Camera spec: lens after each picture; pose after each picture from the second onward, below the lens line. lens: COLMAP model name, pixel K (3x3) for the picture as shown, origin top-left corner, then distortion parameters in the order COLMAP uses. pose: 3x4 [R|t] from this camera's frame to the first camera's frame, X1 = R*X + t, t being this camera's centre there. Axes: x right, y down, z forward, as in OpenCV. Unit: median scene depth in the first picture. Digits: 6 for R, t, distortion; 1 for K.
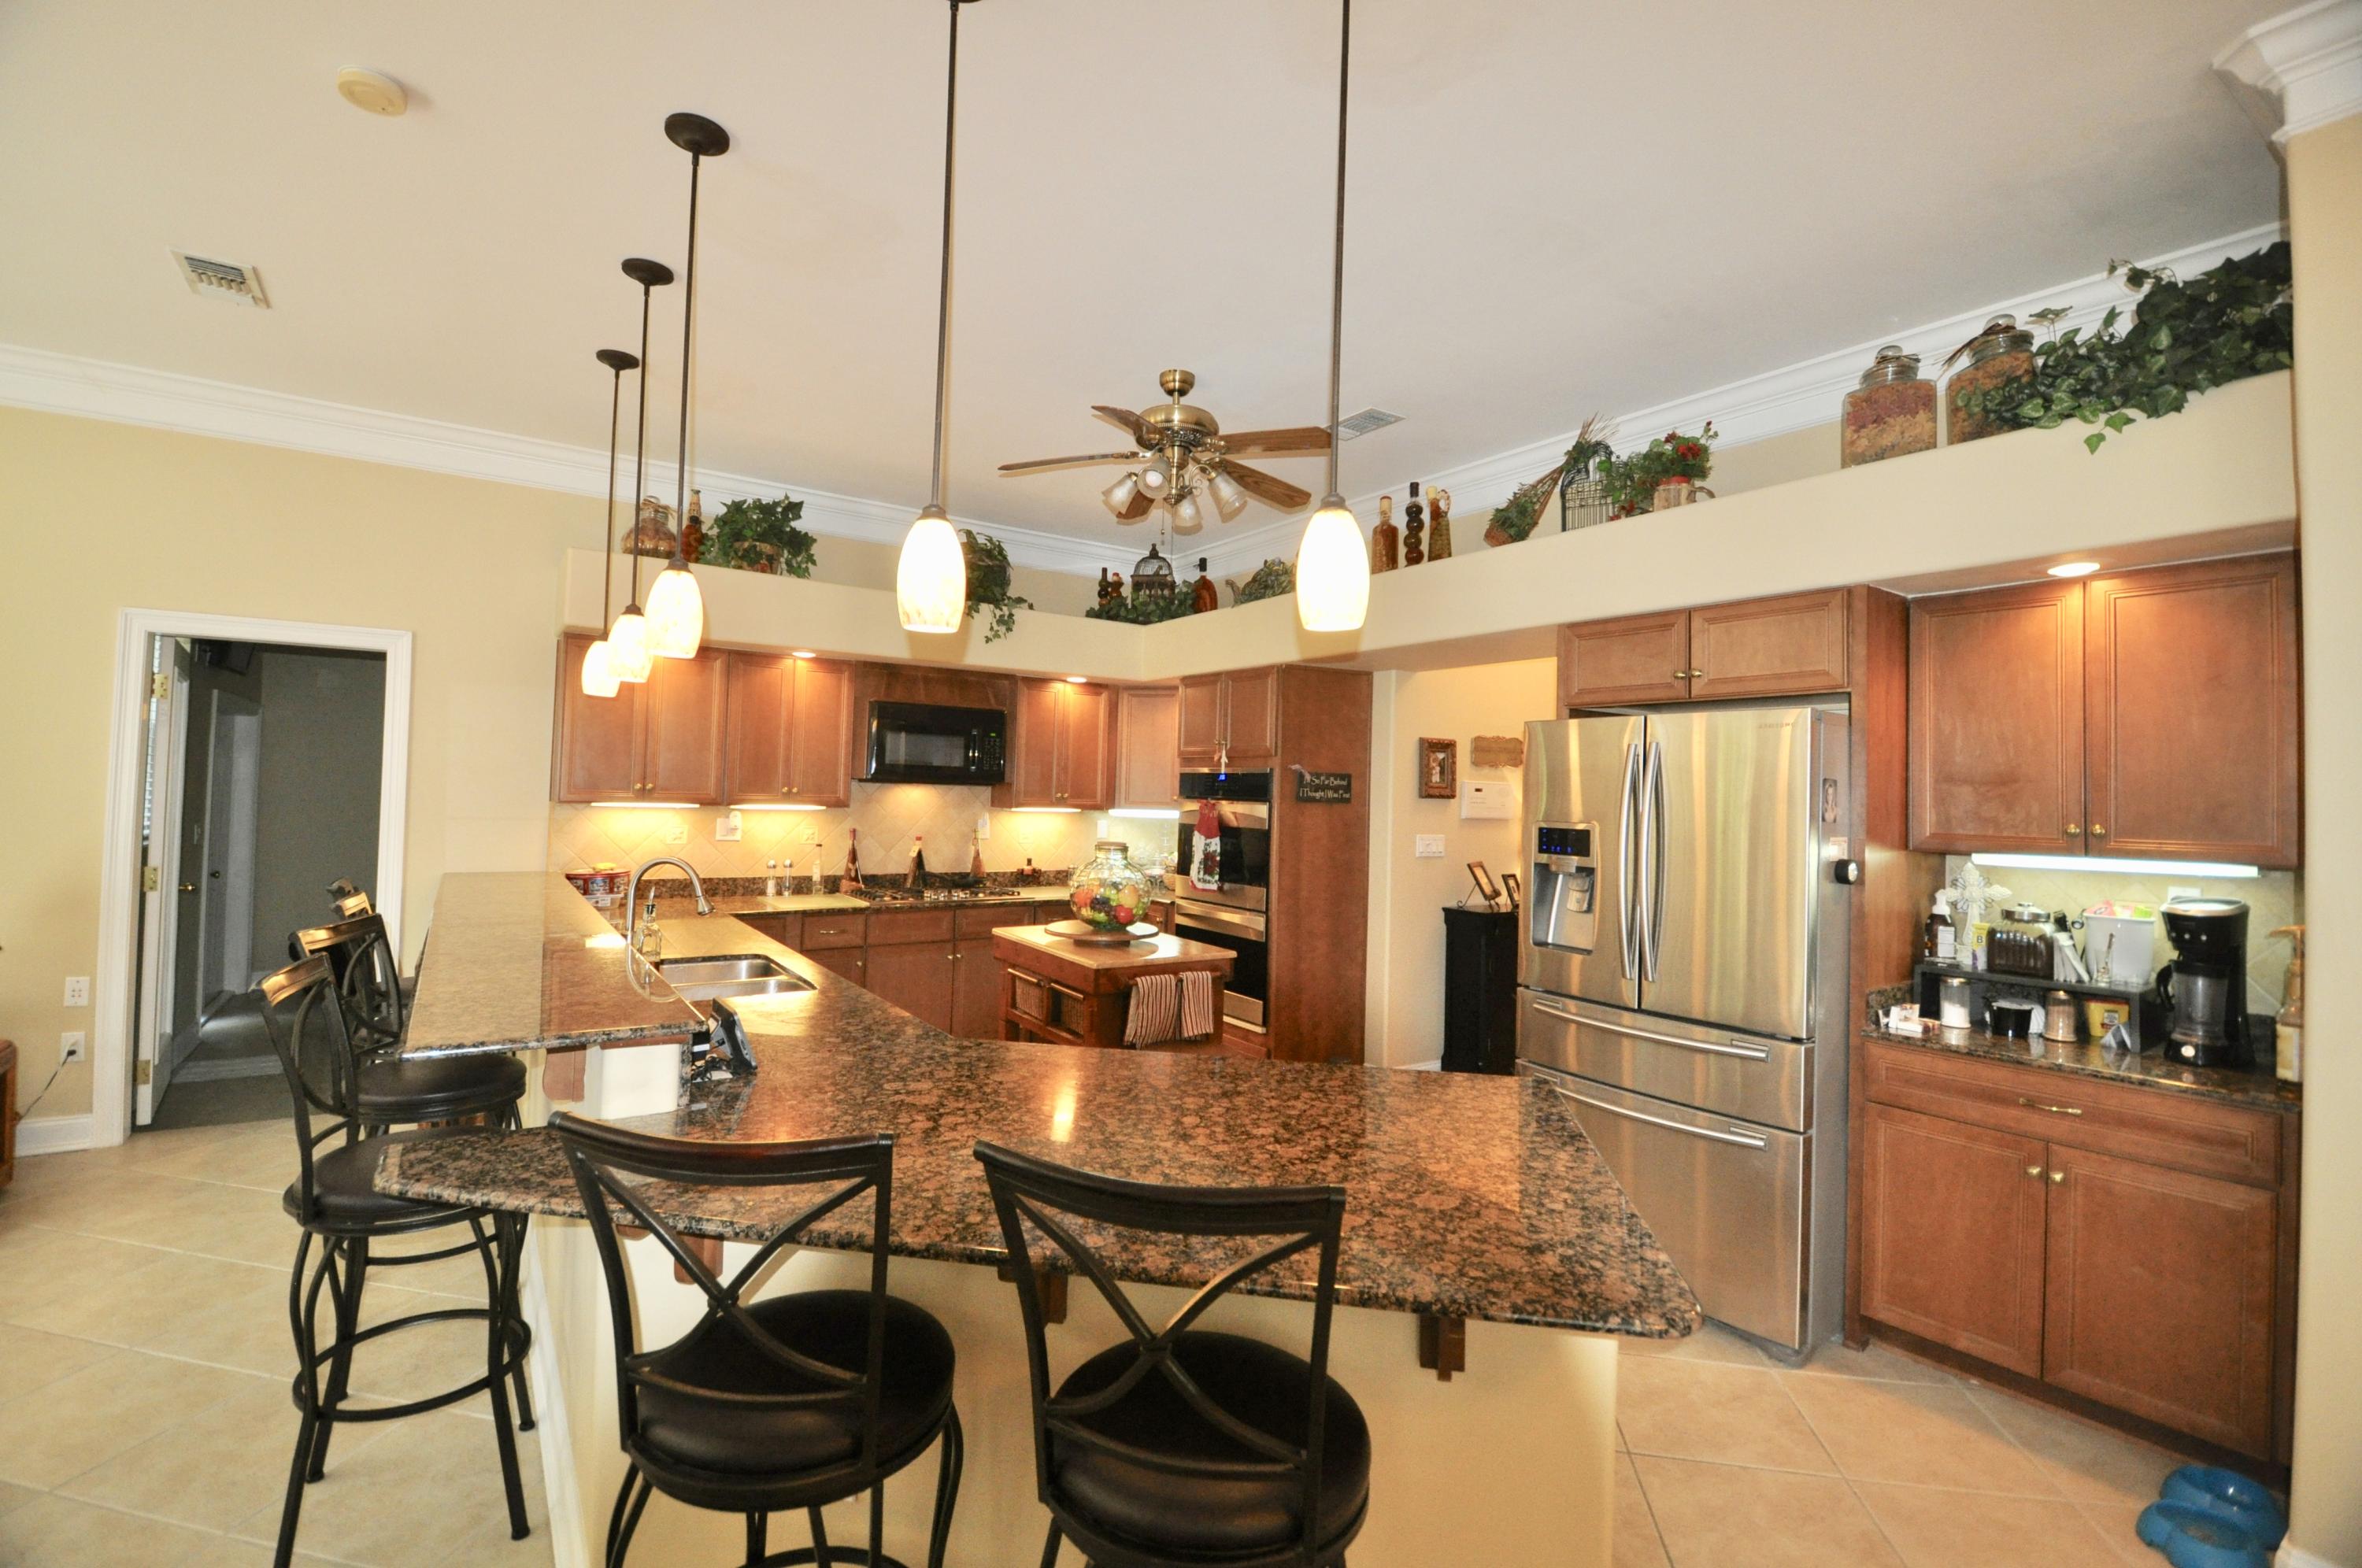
lens RADIAL K [[1028.8, 0, 1175.3], [0, 1028.8, 763.8], [0, 0, 1]] dist [0.021498, -0.025943]
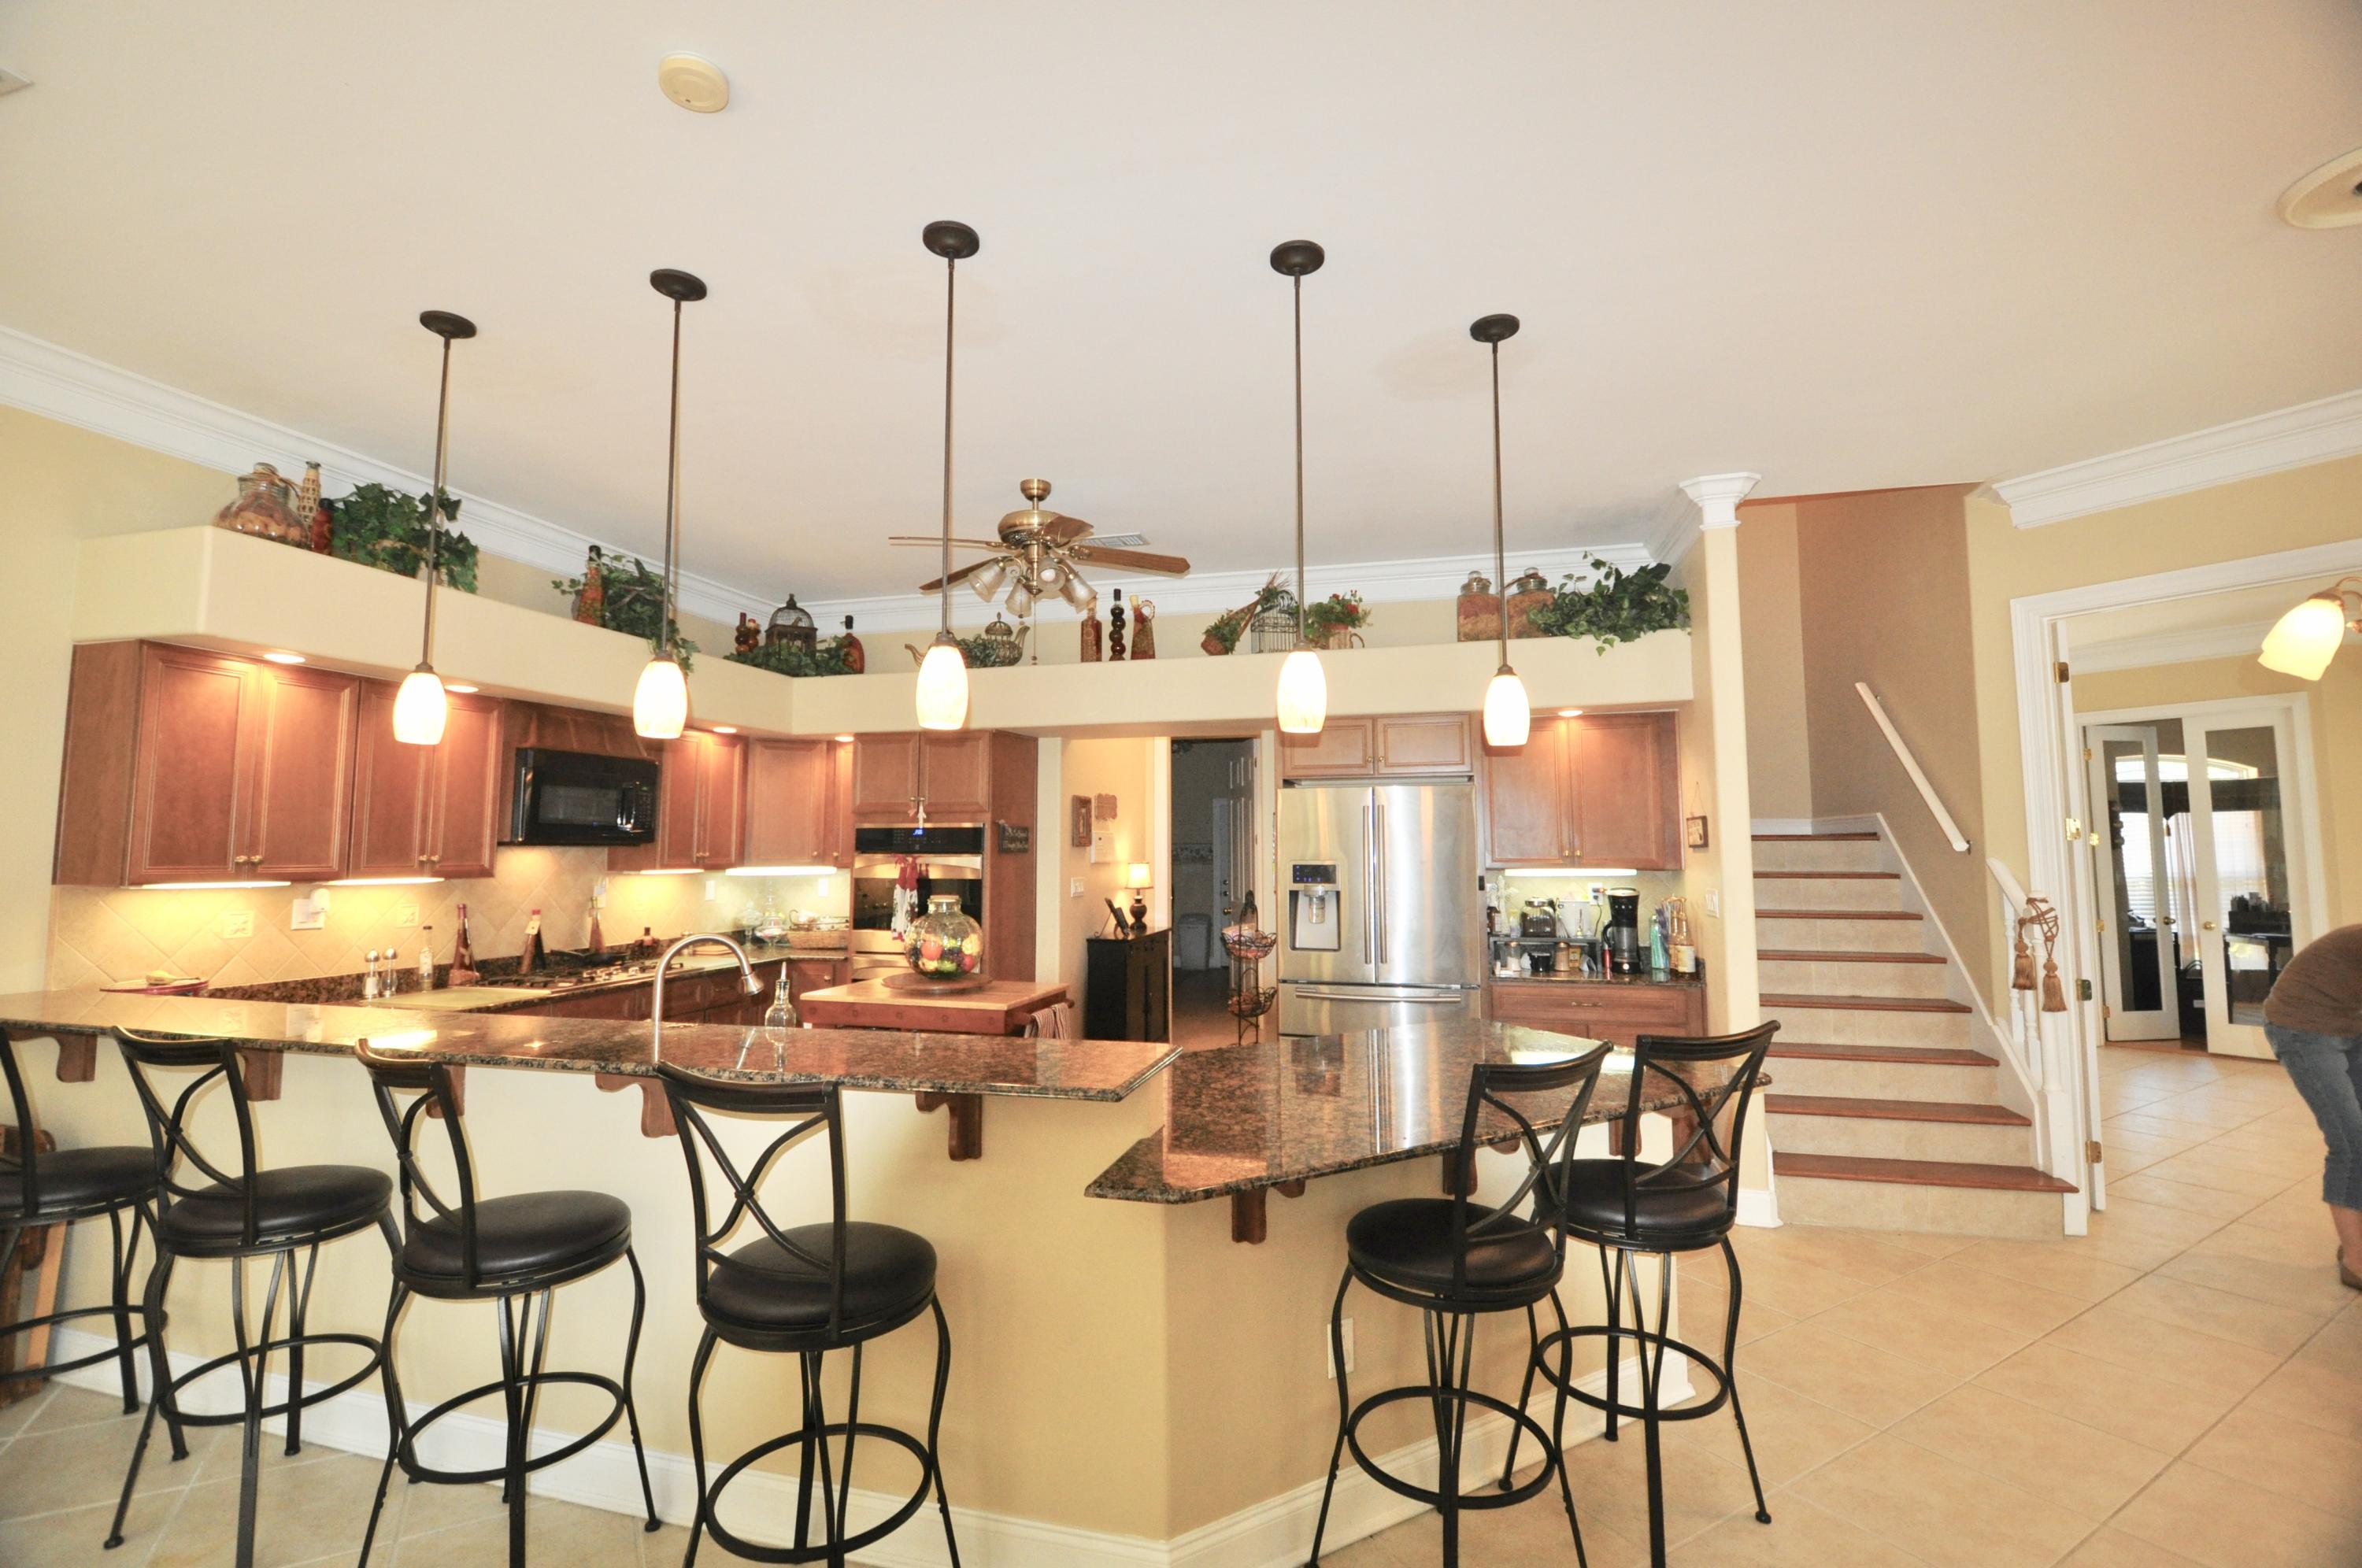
lens RADIAL K [[1028.8, 0, 1175.3], [0, 1028.8, 763.8], [0, 0, 1]] dist [0.021498, -0.025943]
pose [[0.760870, 0.024884, 0.648427, -0.440300], [0.004061, 0.999062, -0.043104, -0.010094], [-0.648891, 0.035430, 0.760056, 0.026166]]
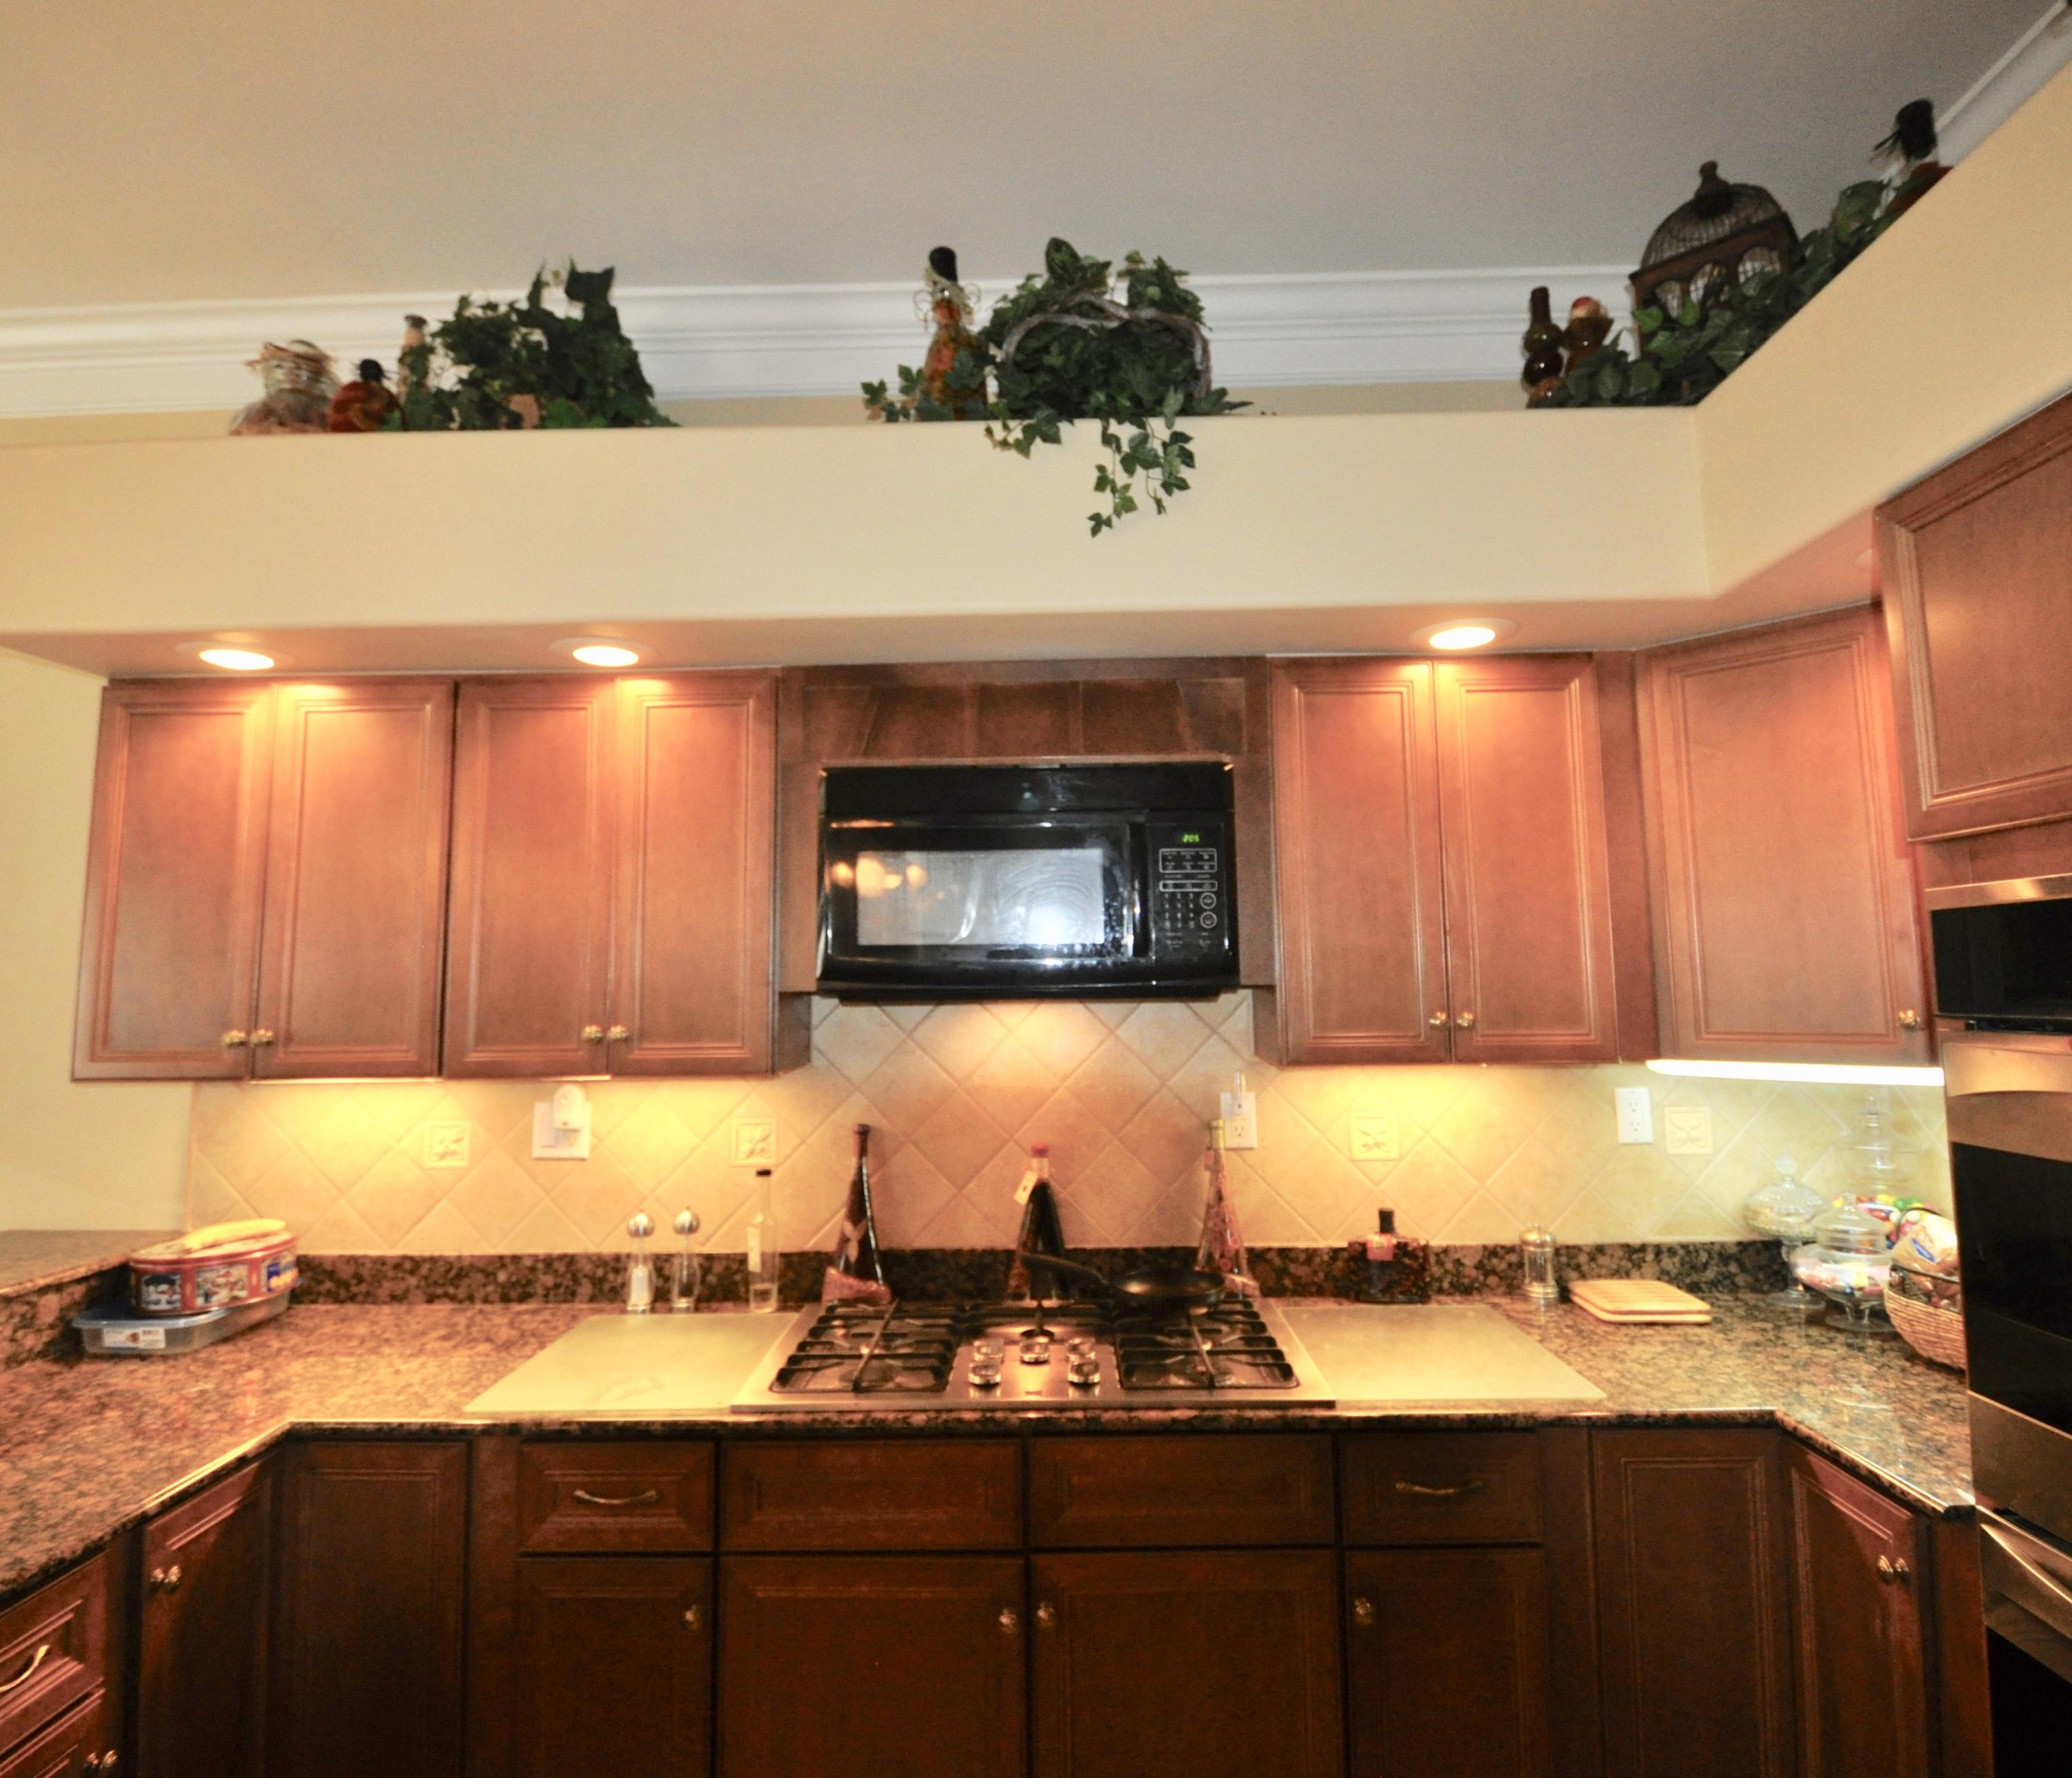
lens RADIAL K [[1160.3, 0, 1045.3], [0, 1160.3, 867.0], [0, 0, 1]] dist [0.003710, 0.000344]
pose [[0.815280, -0.099208, -0.570505, -0.007135], [0.051468, 0.993730, -0.099255, 0.015607], [0.576775, 0.051558, 0.815275, 0.730418]]
